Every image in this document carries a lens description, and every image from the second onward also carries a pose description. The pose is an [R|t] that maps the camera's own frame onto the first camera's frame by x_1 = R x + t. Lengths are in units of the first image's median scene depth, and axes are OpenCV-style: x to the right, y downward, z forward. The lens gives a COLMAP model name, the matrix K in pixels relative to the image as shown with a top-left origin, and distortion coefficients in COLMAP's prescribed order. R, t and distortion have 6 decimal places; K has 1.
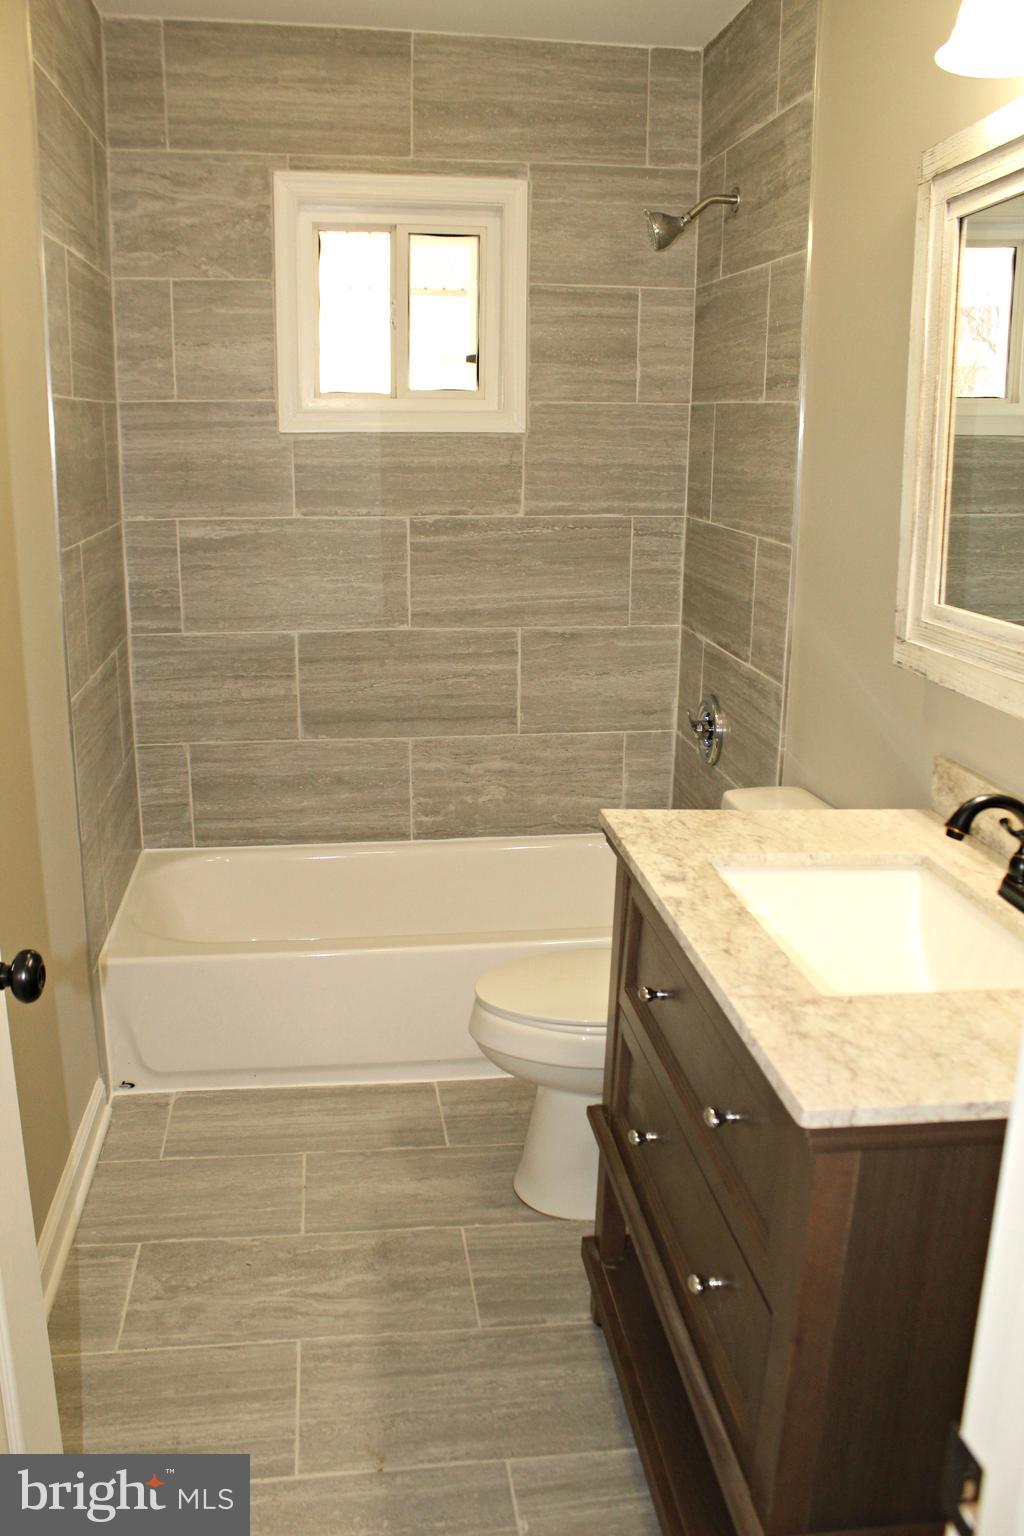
lens RADIAL K [[1292.1, 0, 507.5], [0, 1292.1, 773.1], [0, 0, 1]] dist [-0.170608, 0.149210]
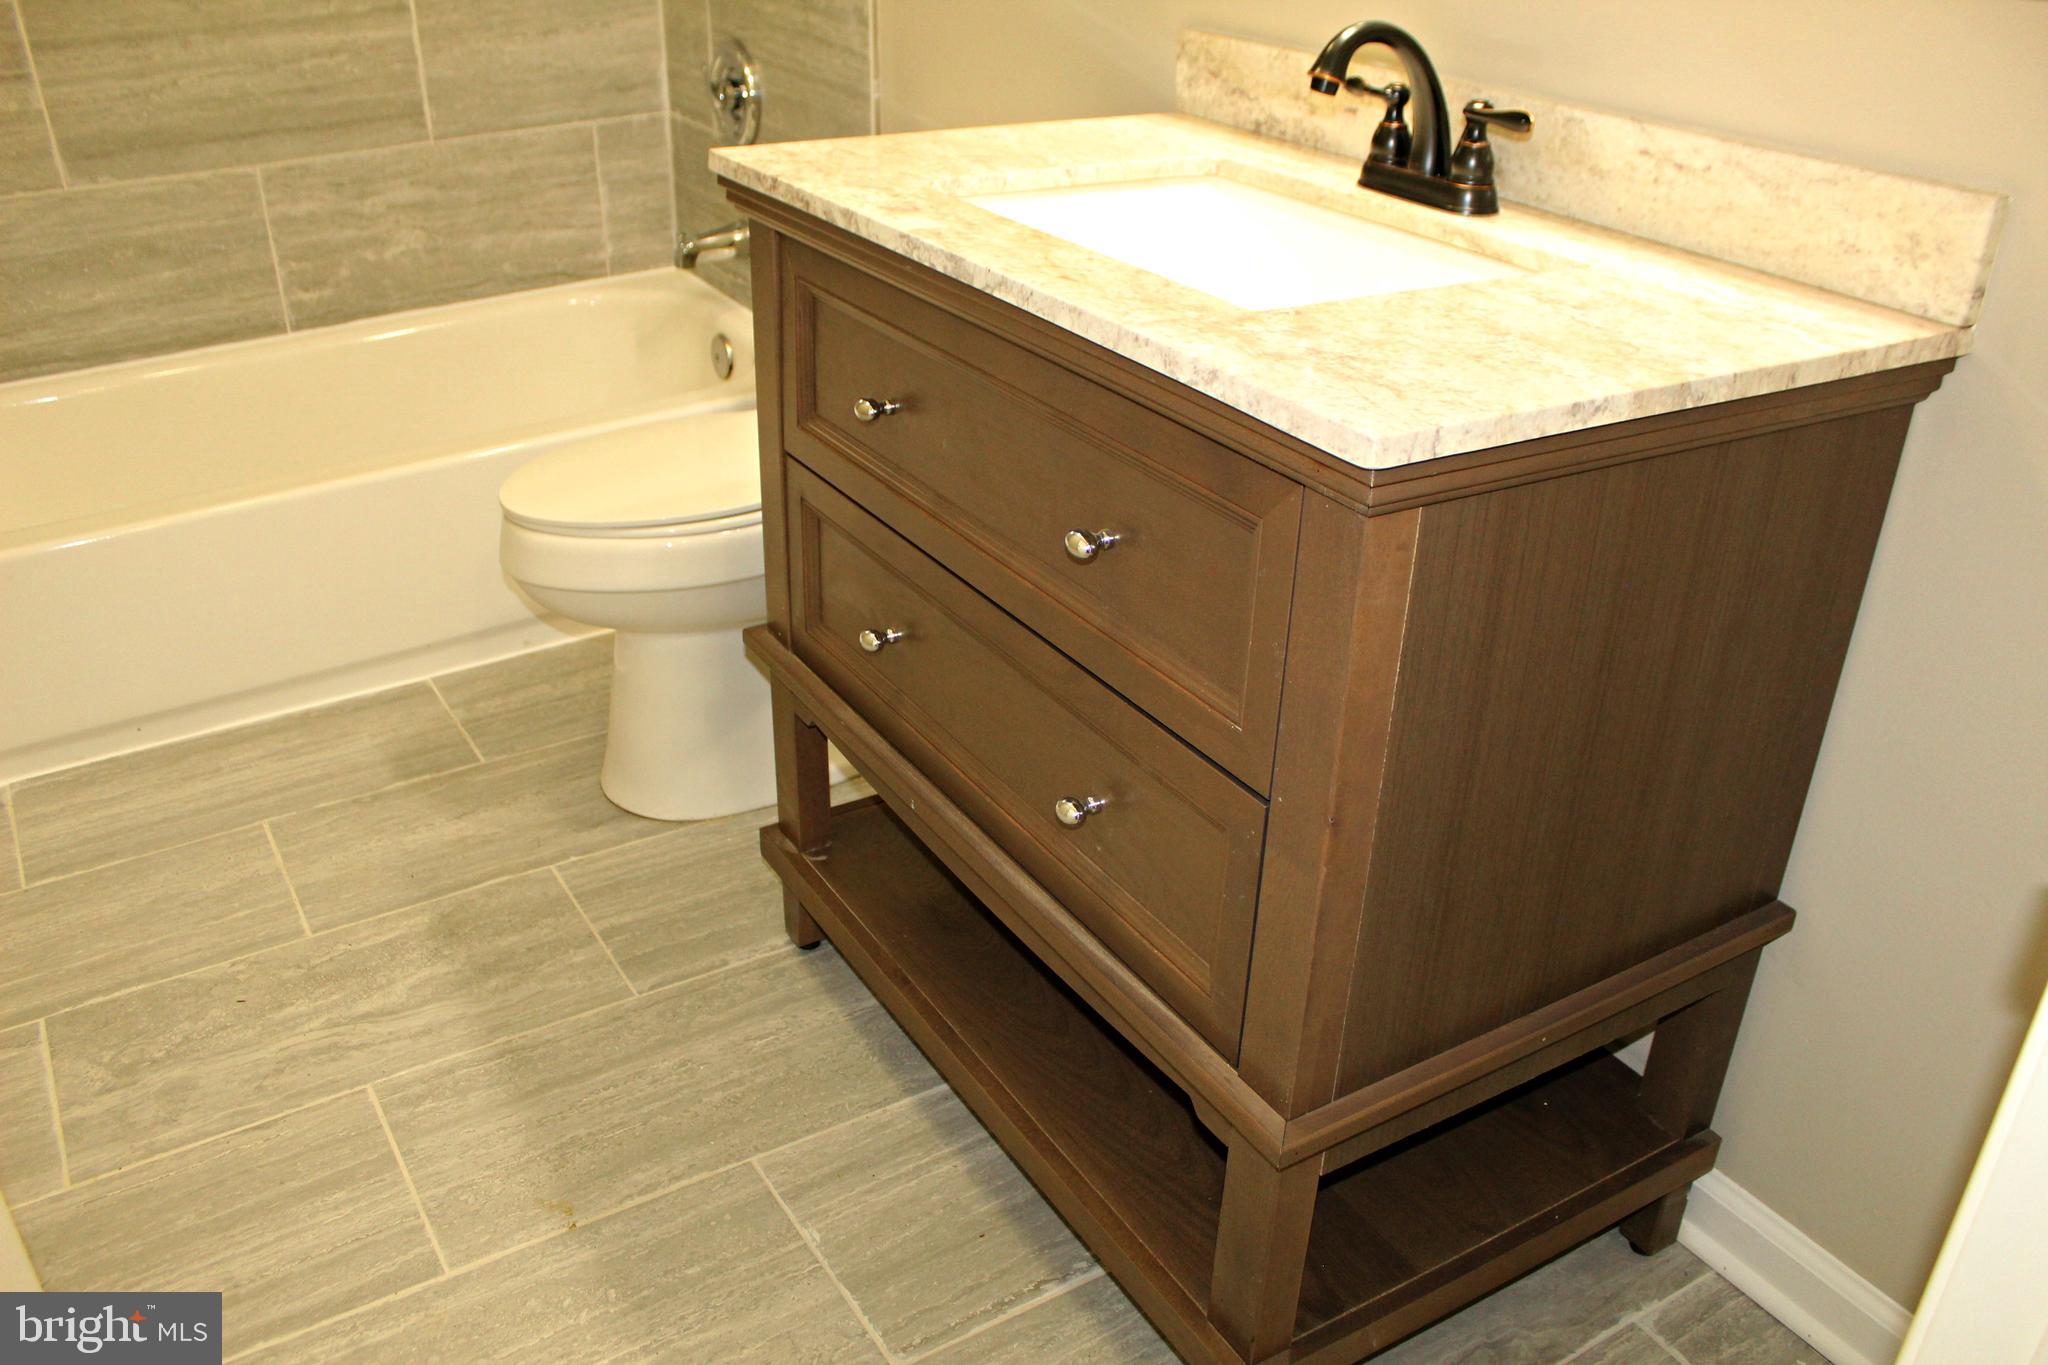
lens RADIAL K [[1722.8, 0, 1023.9], [0, 1722.8, 703.6], [0, 0, 1]] dist [-0.170608, 0.149210]
pose [[0.913569, -0.204984, 0.351246, -0.076062], [0.109382, 0.955705, 0.273246, 0.045636], [-0.391699, -0.211209, 0.895524, 0.094785]]
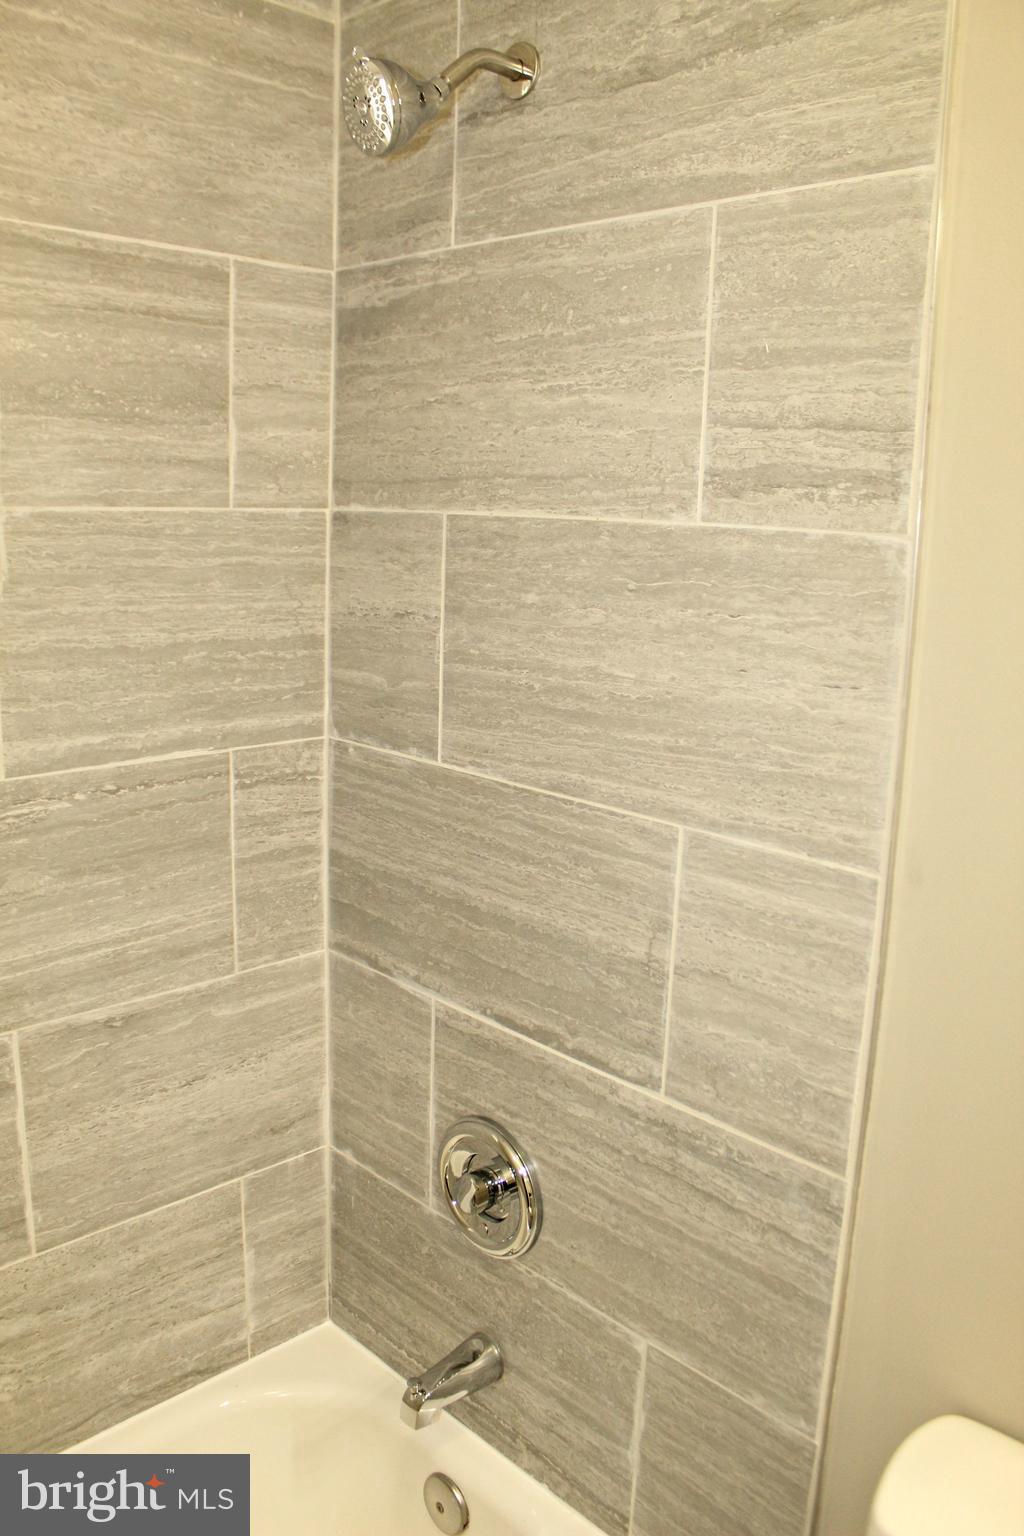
lens RADIAL K [[1292.1, 0, 541.8], [0, 1292.1, 787.5], [0, 0, 1]] dist [-0.170608, 0.149210]
pose [[0.801085, -0.109908, 0.588373, -0.092066], [0.134089, 0.990966, 0.002546, -0.180718], [-0.583338, 0.076855, 0.808585, 0.583053]]
